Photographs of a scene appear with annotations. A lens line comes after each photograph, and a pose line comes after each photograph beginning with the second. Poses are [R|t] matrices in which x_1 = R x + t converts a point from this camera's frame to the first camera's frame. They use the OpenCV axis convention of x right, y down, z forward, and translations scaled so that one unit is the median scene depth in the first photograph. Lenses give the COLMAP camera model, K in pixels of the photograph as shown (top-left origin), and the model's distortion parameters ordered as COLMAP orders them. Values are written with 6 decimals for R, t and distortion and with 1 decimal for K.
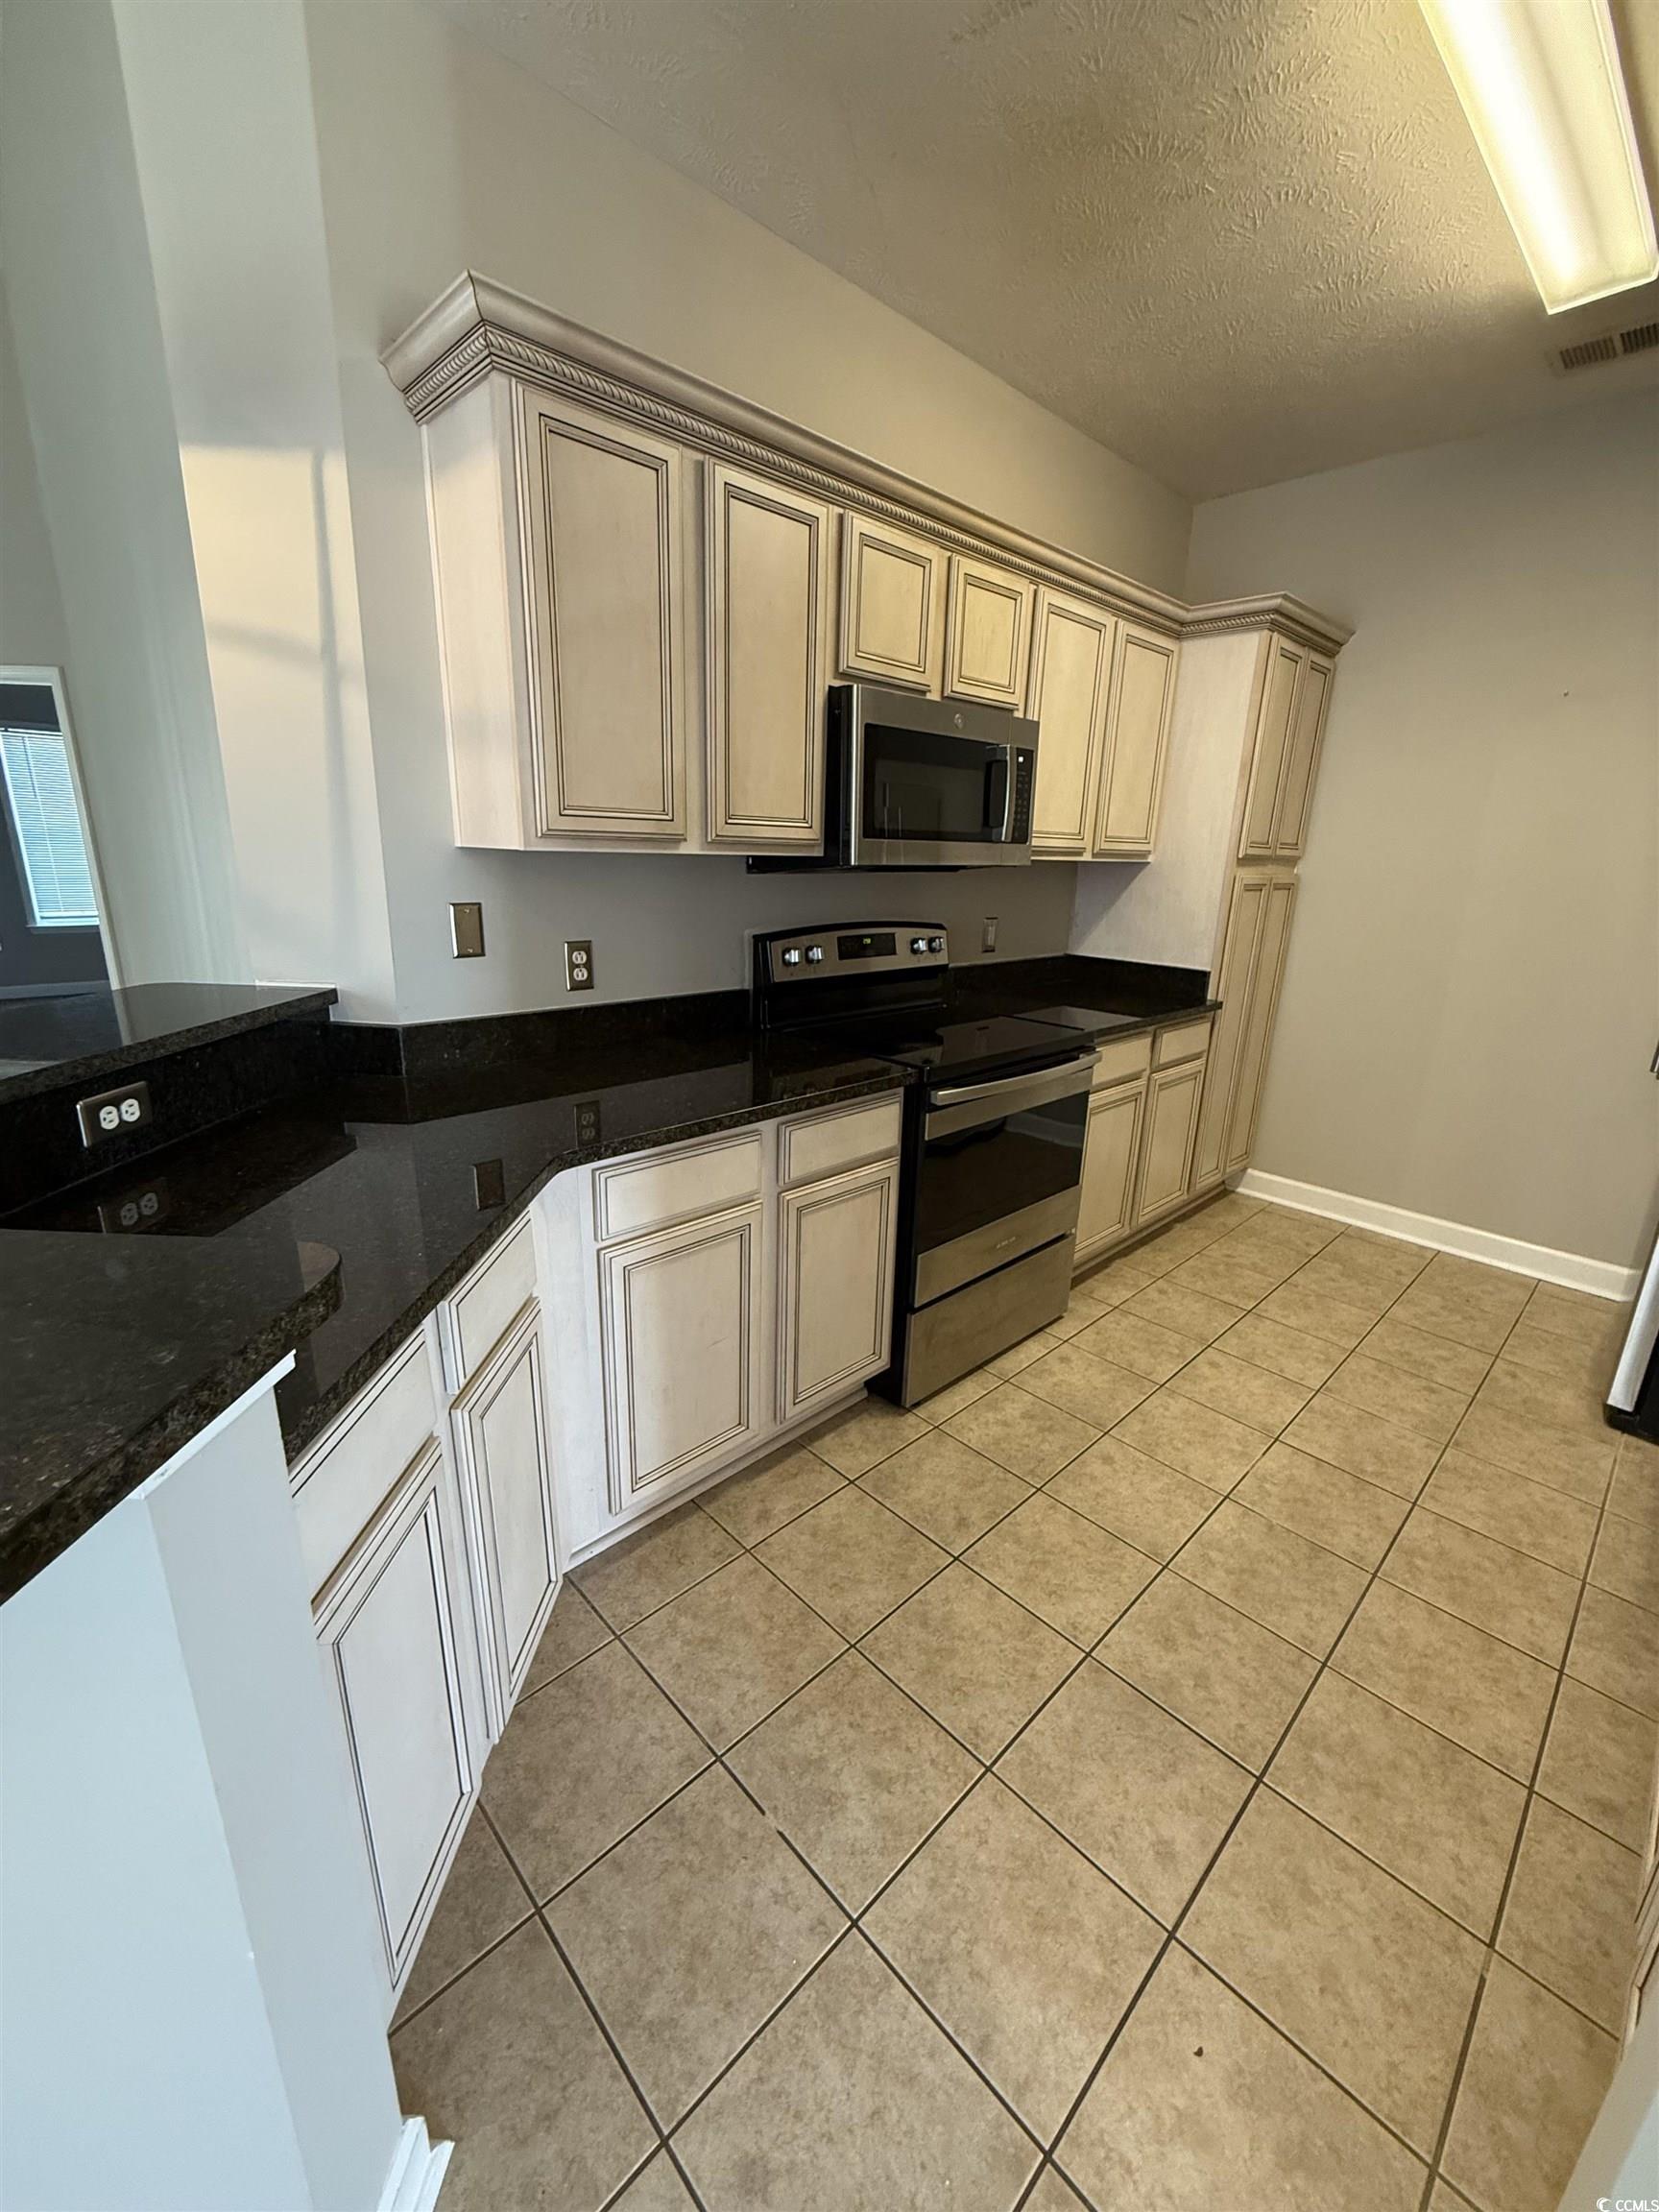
lens RADIAL K [[879.7, 0, 828.3], [0, 879.7, 1095.8], [0, 0, 1]] dist [-0.000963, 0.000340]
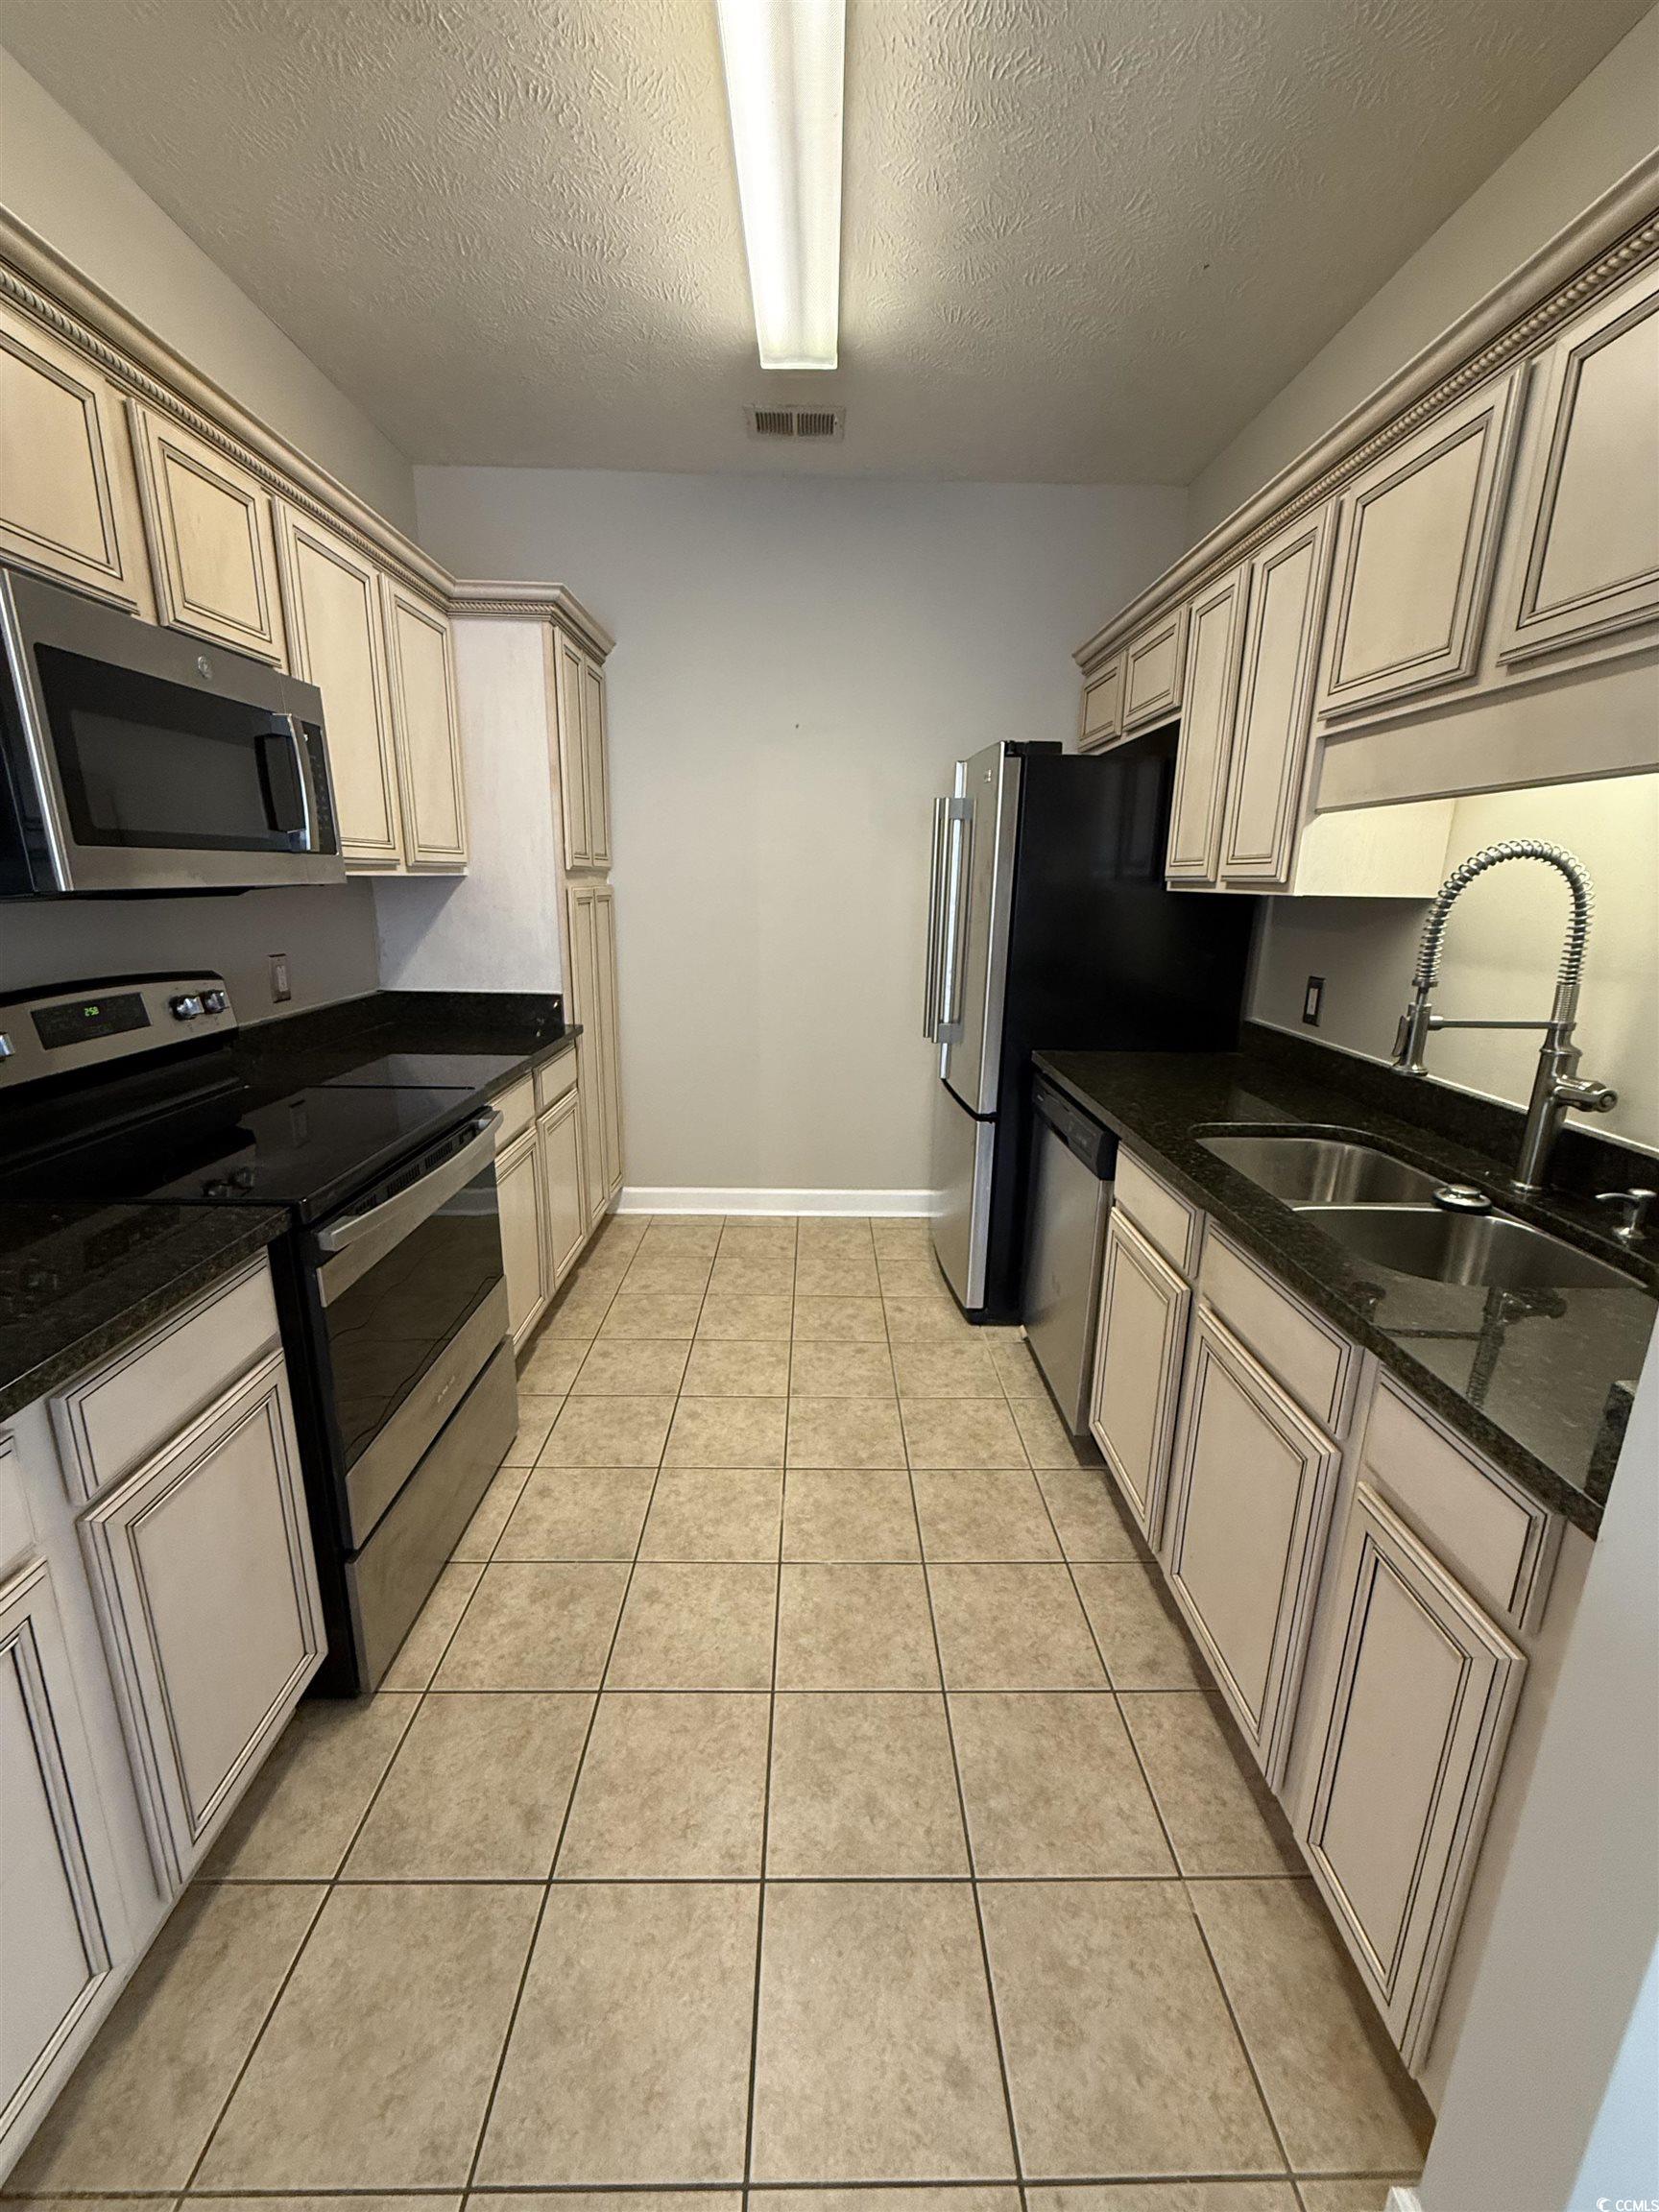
lens RADIAL K [[879.7, 0, 828.3], [0, 879.7, 1095.8], [0, 0, 1]] dist [-0.000963, 0.000340]
pose [[0.679586, -0.193322, 0.707665, -0.055769], [0.200747, 0.976839, 0.074074, -0.064004], [-0.705595, 0.091722, 0.702655, 0.220998]]
